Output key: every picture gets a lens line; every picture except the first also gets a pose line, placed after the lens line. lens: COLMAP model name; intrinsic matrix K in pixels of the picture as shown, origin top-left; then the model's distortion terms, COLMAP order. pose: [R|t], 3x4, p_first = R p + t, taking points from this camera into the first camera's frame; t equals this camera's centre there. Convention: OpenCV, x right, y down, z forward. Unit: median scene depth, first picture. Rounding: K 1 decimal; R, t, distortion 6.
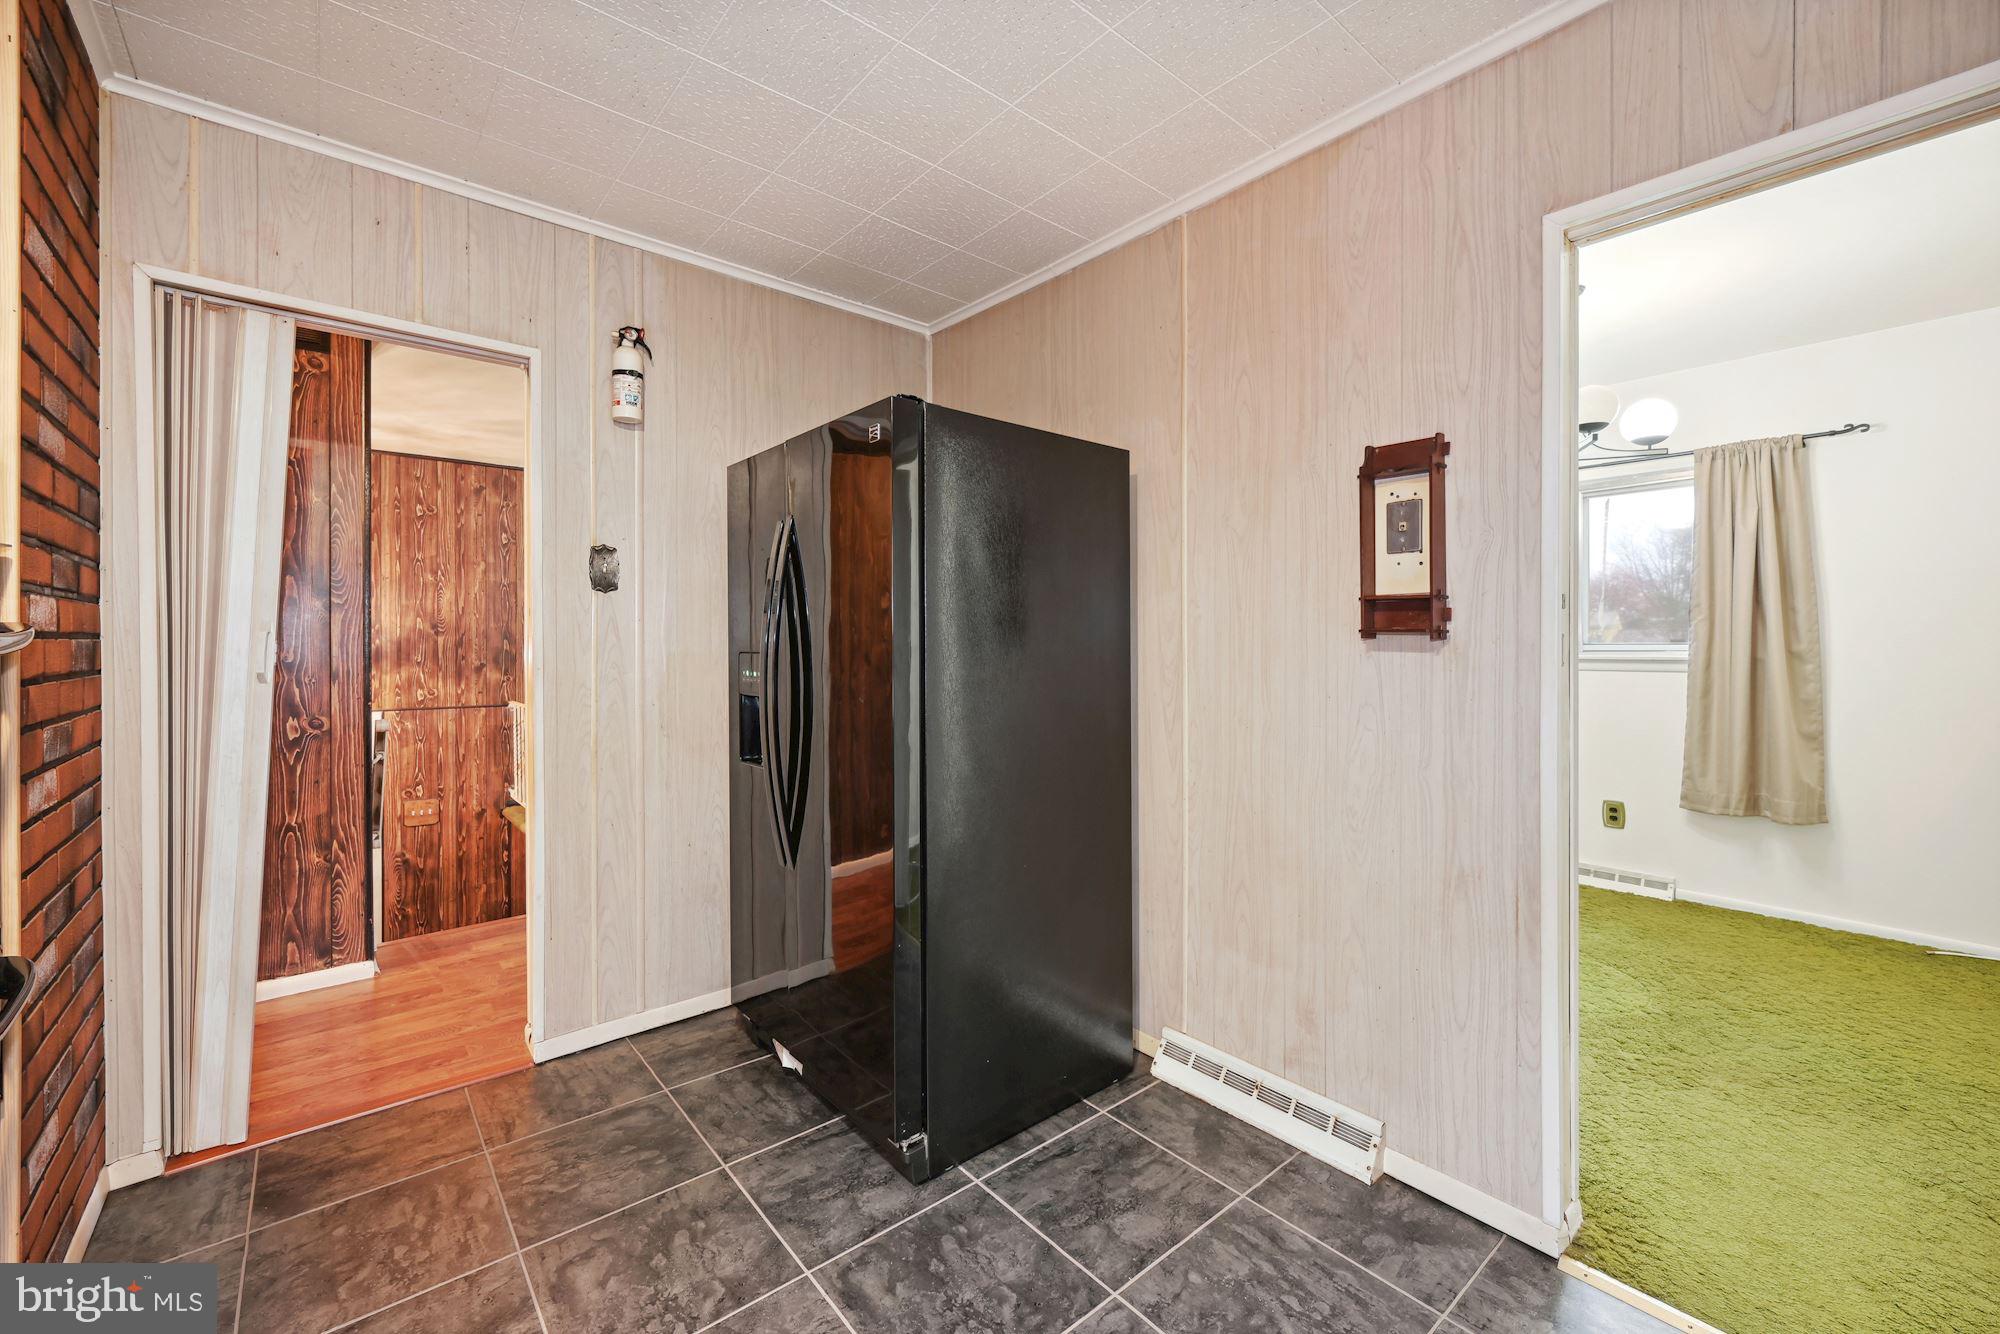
lens RADIAL K [[811.1, 0, 1010.9], [0, 811.1, 646.6], [0, 0, 1]] dist [-0.002580, 0.002094]
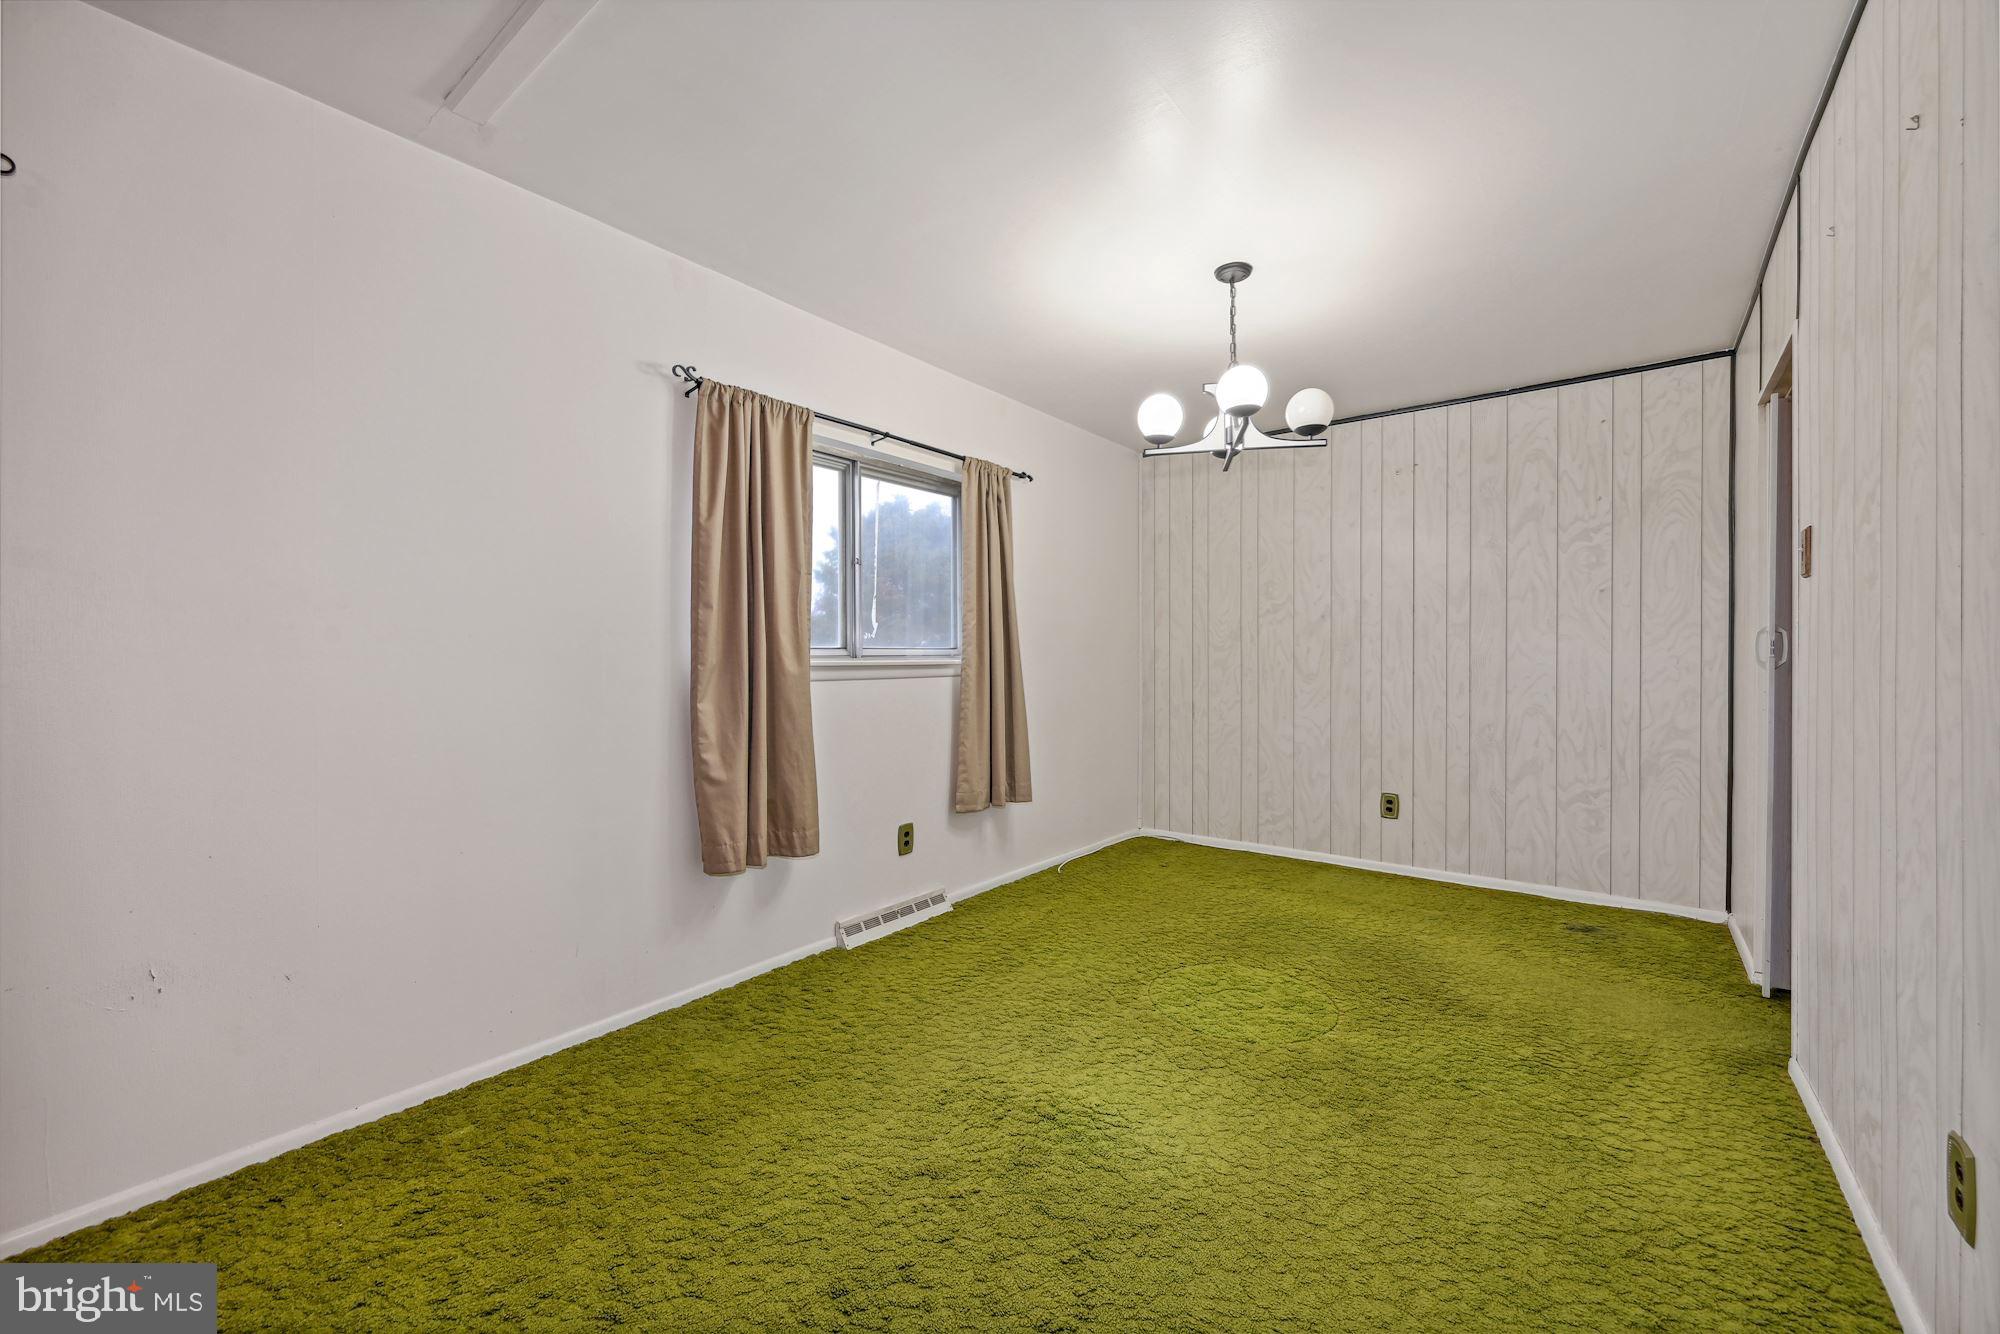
lens RADIAL K [[811.1, 0, 995.3], [0, 811.1, 666.6], [0, 0, 1]] dist [-0.002580, 0.002094]
pose [[-0.219281, -0.011280, 0.975597, -0.161518], [0.001851, 0.999927, 0.011977, 0.008363], [-0.975660, 0.004432, -0.219244, 1.251169]]
